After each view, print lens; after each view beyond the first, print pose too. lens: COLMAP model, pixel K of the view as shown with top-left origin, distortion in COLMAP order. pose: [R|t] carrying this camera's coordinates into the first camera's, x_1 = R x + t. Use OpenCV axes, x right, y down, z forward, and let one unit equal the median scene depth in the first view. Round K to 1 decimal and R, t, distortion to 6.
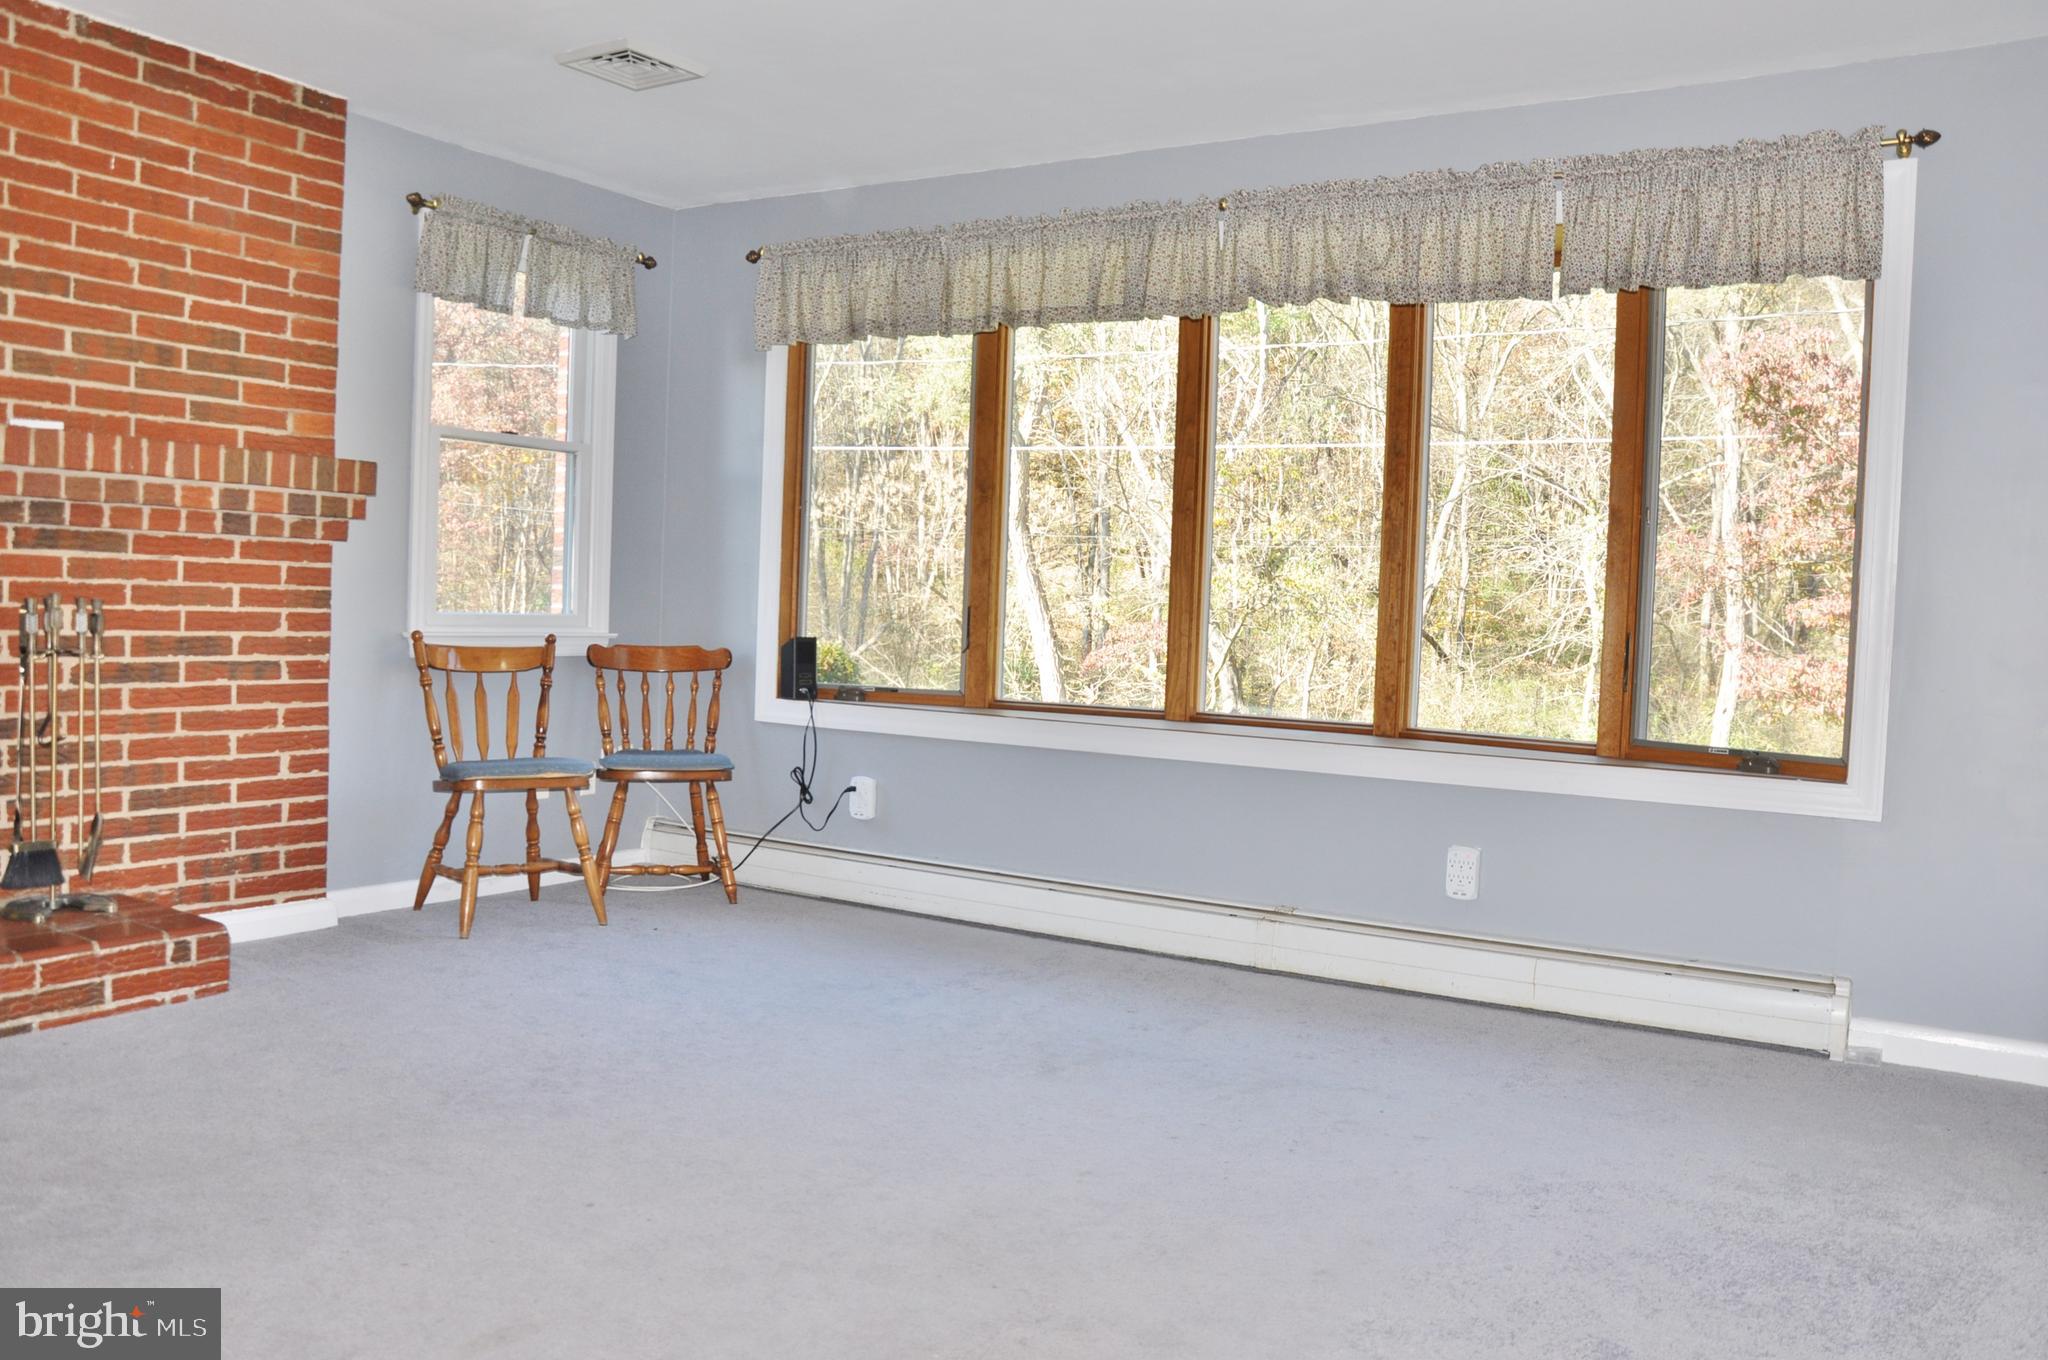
lens RADIAL K [[1605.5, 0, 1022.0], [0, 1605.5, 688.6], [0, 0, 1]] dist [-0.157719, 0.129181]
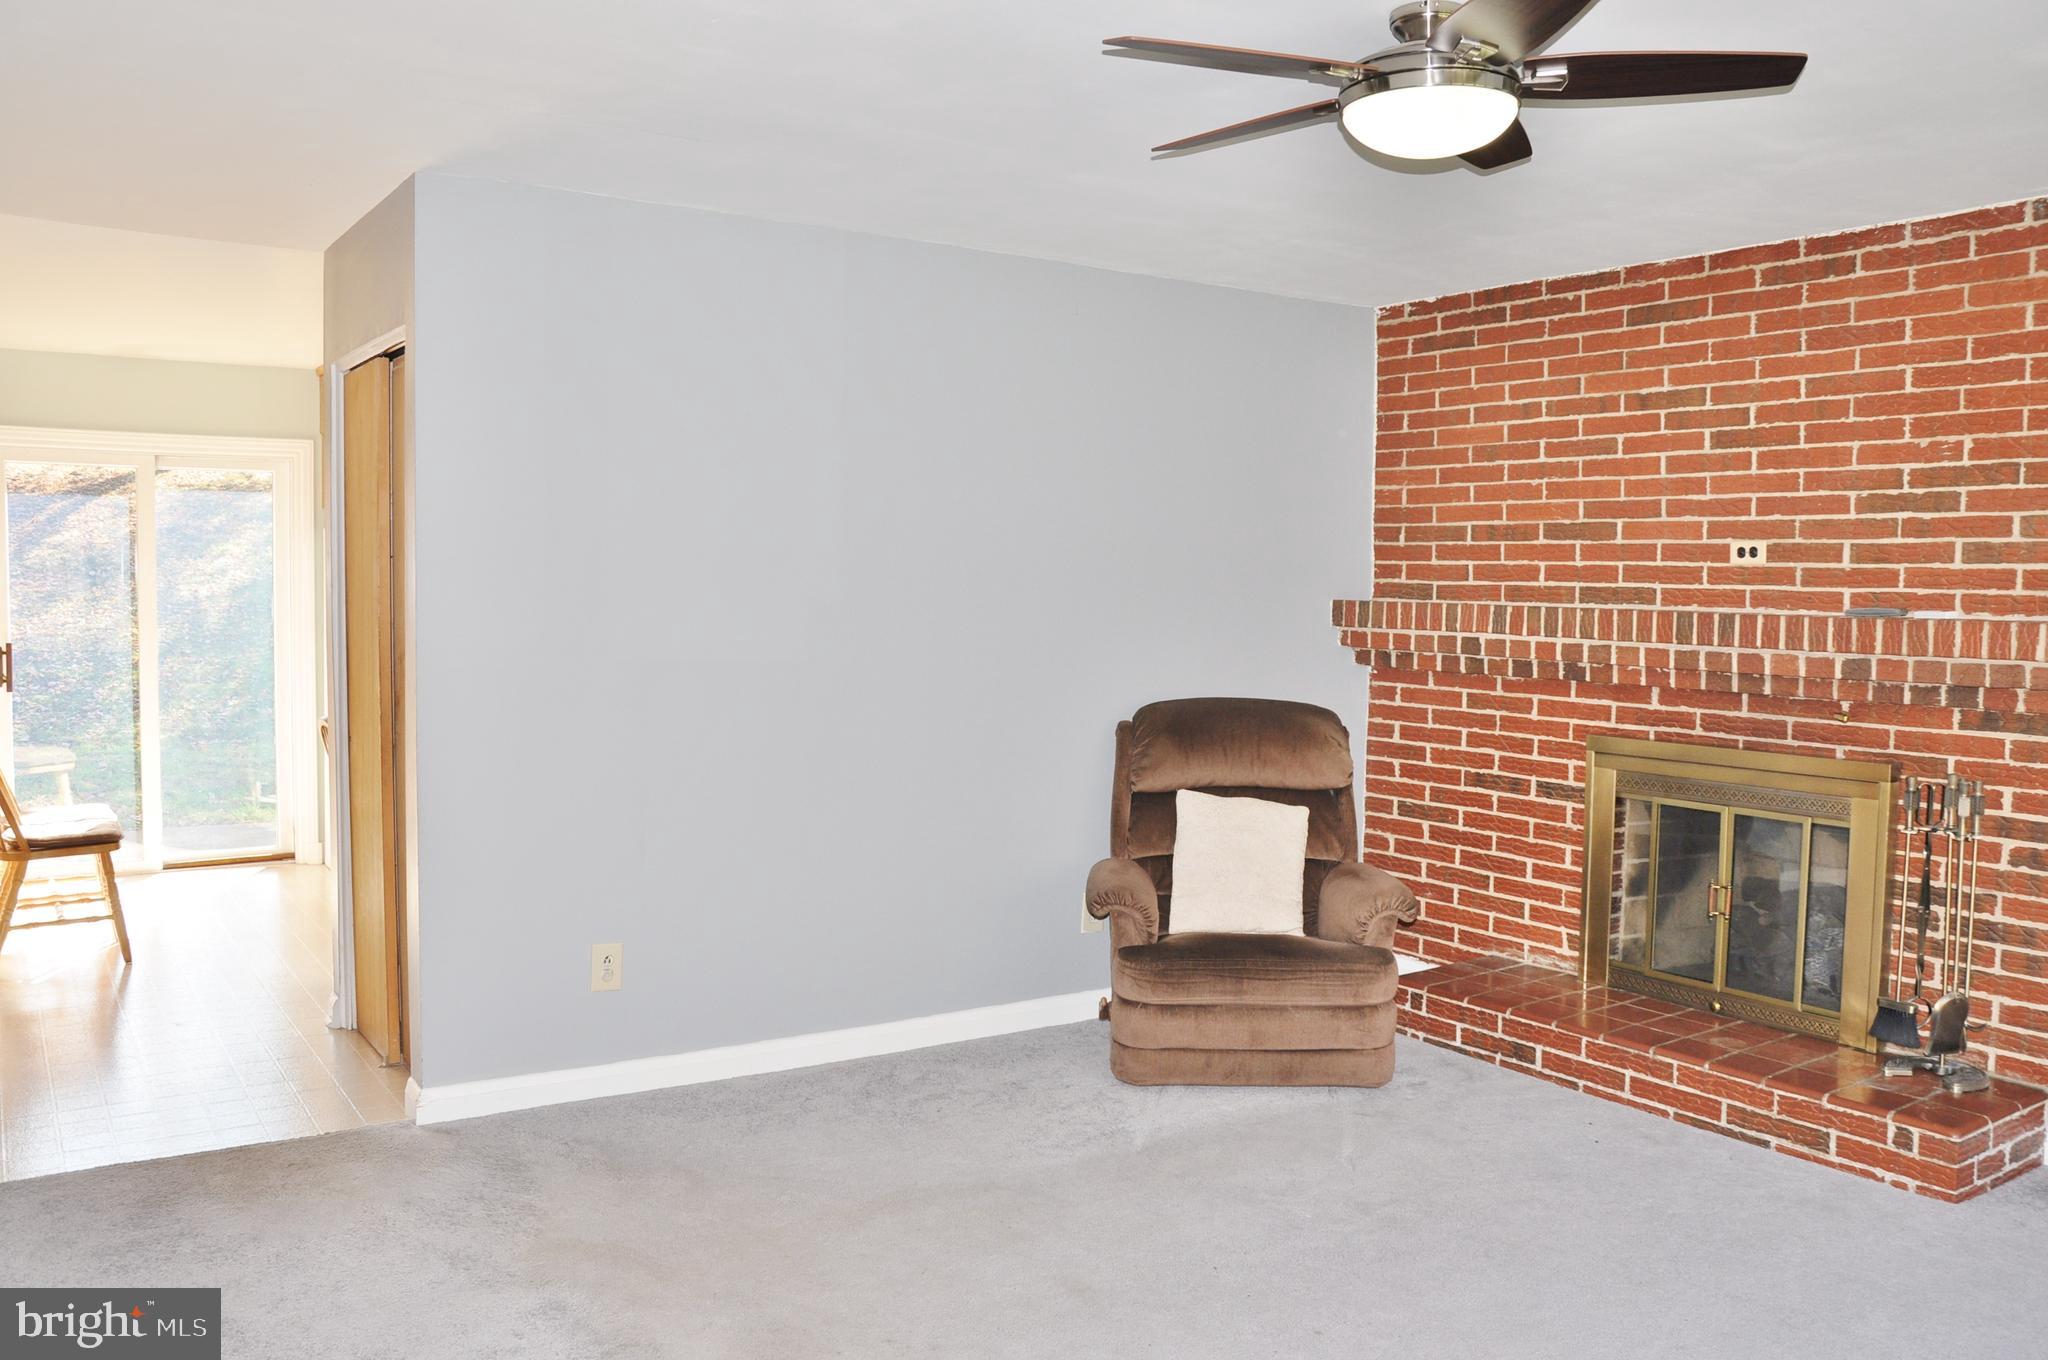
lens RADIAL K [[1638.6, 0, 1030.7], [0, 1638.6, 687.6], [0, 0, 1]] dist [-0.149272, 0.139422]
pose [[-0.400975, 0.015647, -0.915956, 0.597271], [-0.076740, 0.995766, 0.050605, -0.125475], [0.912869, 0.090582, -0.398076, 0.841911]]
